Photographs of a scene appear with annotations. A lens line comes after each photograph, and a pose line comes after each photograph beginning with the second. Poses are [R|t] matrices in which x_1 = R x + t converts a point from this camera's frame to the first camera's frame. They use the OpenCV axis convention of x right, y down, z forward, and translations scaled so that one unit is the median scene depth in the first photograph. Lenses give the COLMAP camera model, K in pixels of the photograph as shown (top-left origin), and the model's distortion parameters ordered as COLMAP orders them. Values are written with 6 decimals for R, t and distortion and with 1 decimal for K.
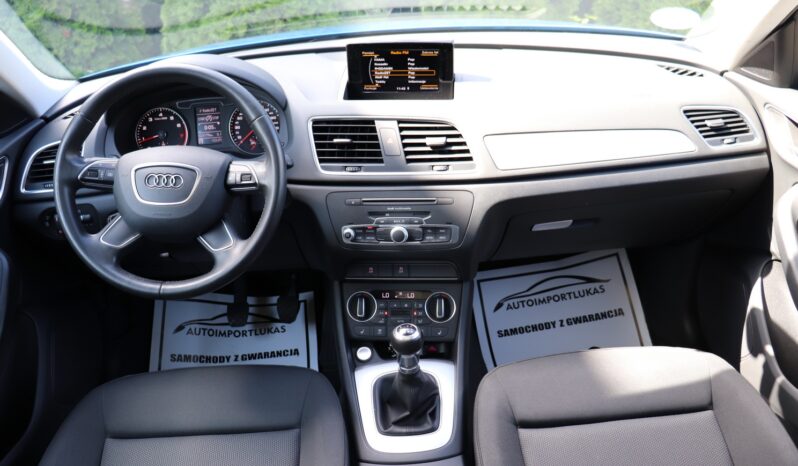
lens RADIAL K [[657.9, 0, 393.8], [0, 657.9, 225.5], [0, 0, 1]] dist [-0.184253, 0.160314]
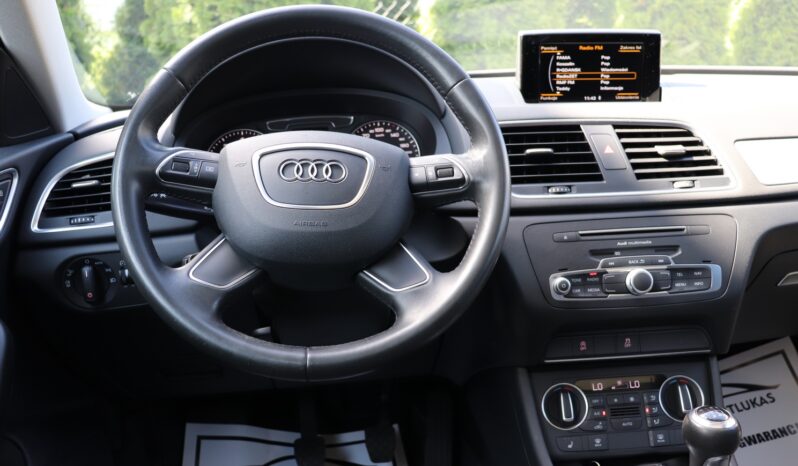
lens RADIAL K [[657.9, 0, 394.0], [0, 657.9, 231.0], [0, 0, 1]] dist [-0.184253, 0.160314]
pose [[0.996279, -0.015146, 0.084847, -0.283786], [0.036653, 0.965440, -0.258035, 0.119328], [-0.078006, 0.260185, 0.962403, 0.367213]]
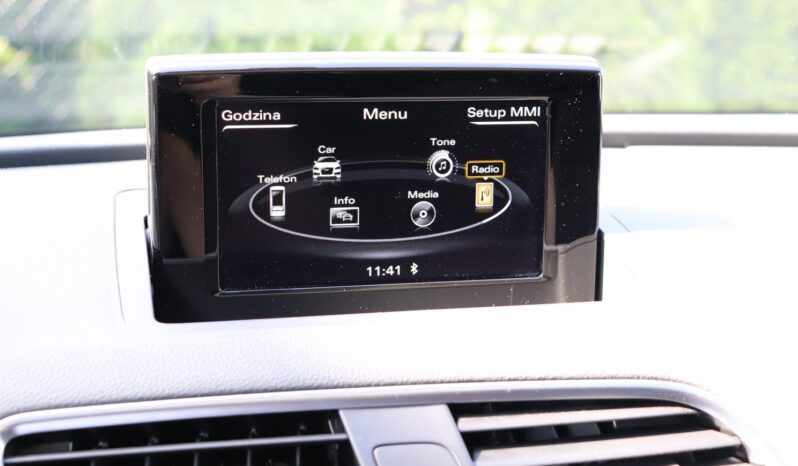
lens RADIAL K [[1287.8, 0, 400.7], [0, 1287.8, 233.0], [0, 0, 1]] dist [0.076417, 0.000000]
pose [[0.939753, -0.017832, 0.341388, -0.143267], [0.126799, 0.945584, -0.299654, -0.088401], [-0.317468, 0.324888, 0.890877, 0.607465]]
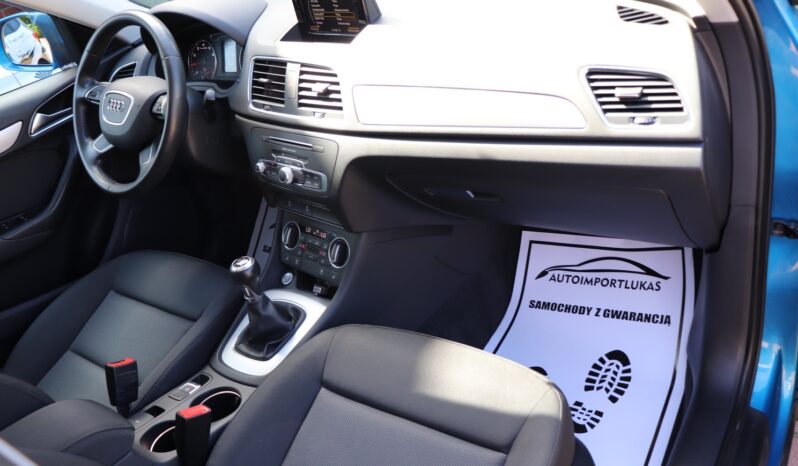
lens RADIAL K [[657.9, 0, 391.1], [0, 657.9, 234.0], [0, 0, 1]] dist [-0.184253, 0.160314]
pose [[0.789590, 0.213850, -0.575166, 0.733448], [-0.123588, 0.973523, 0.192299, -0.111240], [0.601061, -0.080754, 0.795113, 0.254518]]
